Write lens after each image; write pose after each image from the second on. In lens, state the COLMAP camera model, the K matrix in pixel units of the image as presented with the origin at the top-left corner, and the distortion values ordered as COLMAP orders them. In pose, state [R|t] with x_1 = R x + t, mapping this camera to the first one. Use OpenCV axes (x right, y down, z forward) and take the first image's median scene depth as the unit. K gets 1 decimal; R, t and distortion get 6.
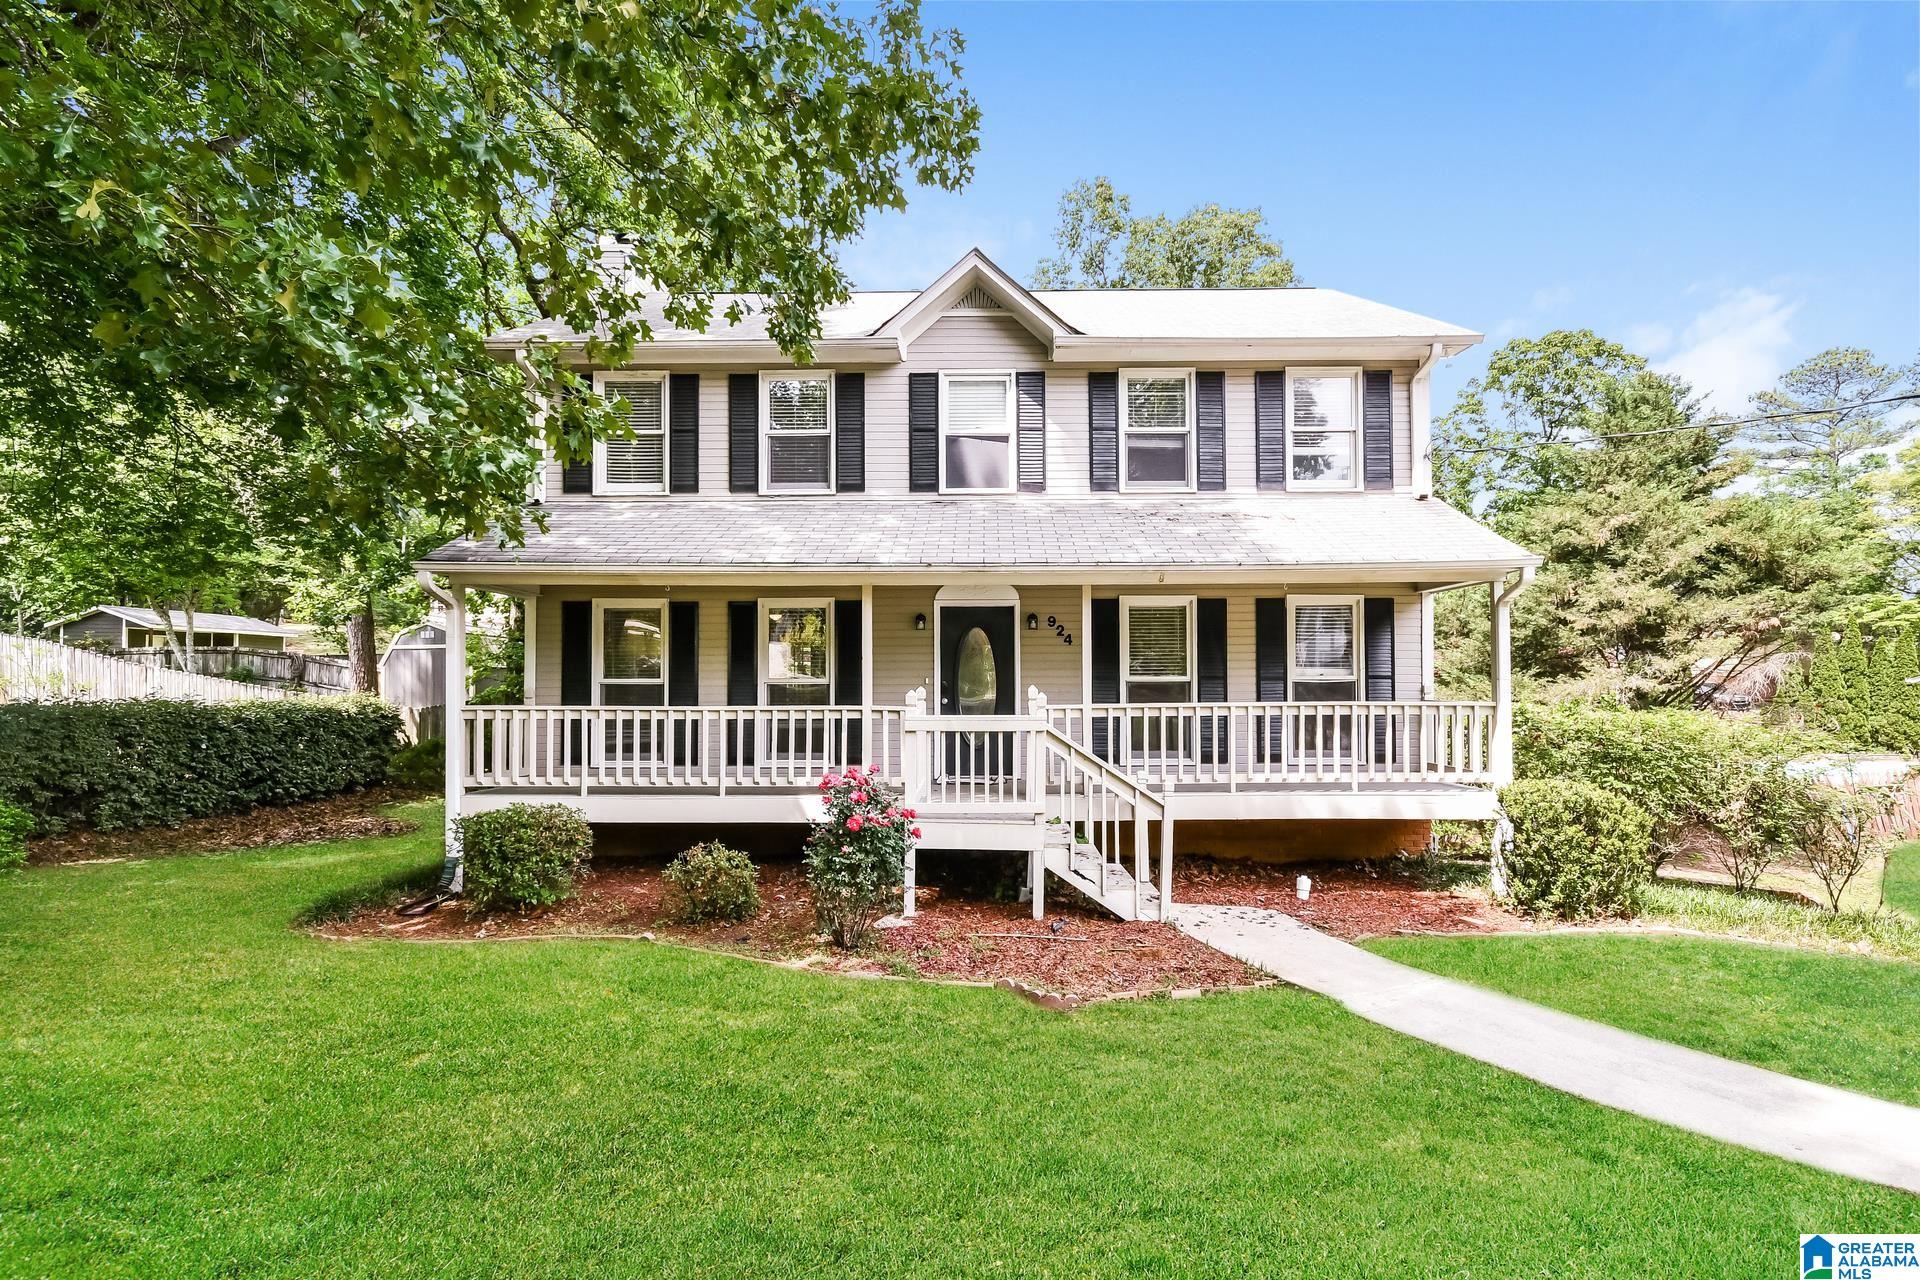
lens RADIAL K [[877.8, 0, 962.3], [0, 877.8, 640.7], [0, 0, 1]] dist [0.016782, -0.013086]
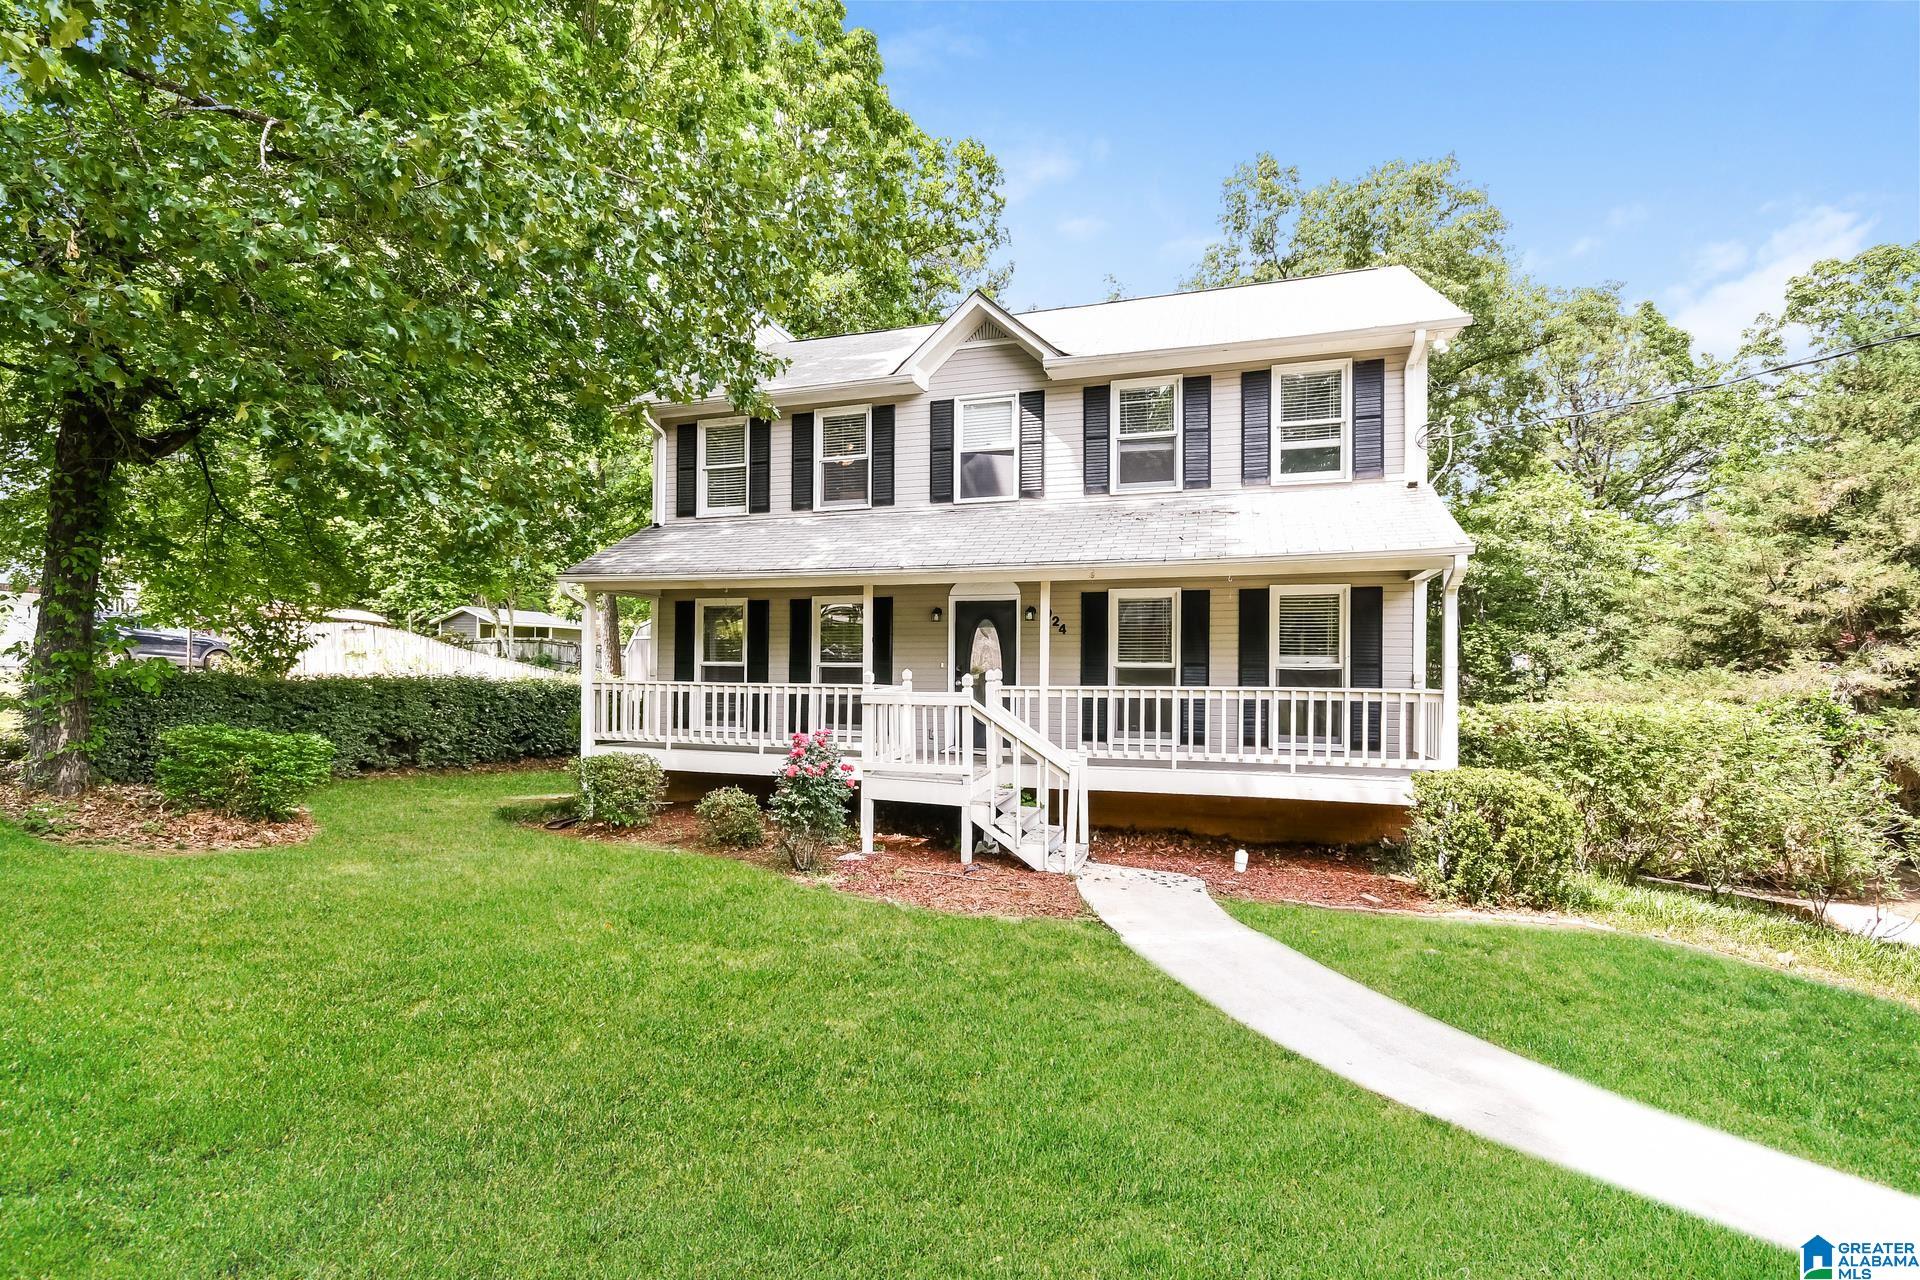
lens RADIAL K [[900.8, 0, 958.6], [0, 900.8, 632.1], [0, 0, 1]] dist [0.002499, -0.000287]
pose [[0.950460, -0.002938, -0.310833, 0.347611], [0.003095, 0.999995, 0.000012, 0.001747], [0.310832, -0.000973, 0.950464, -0.124811]]
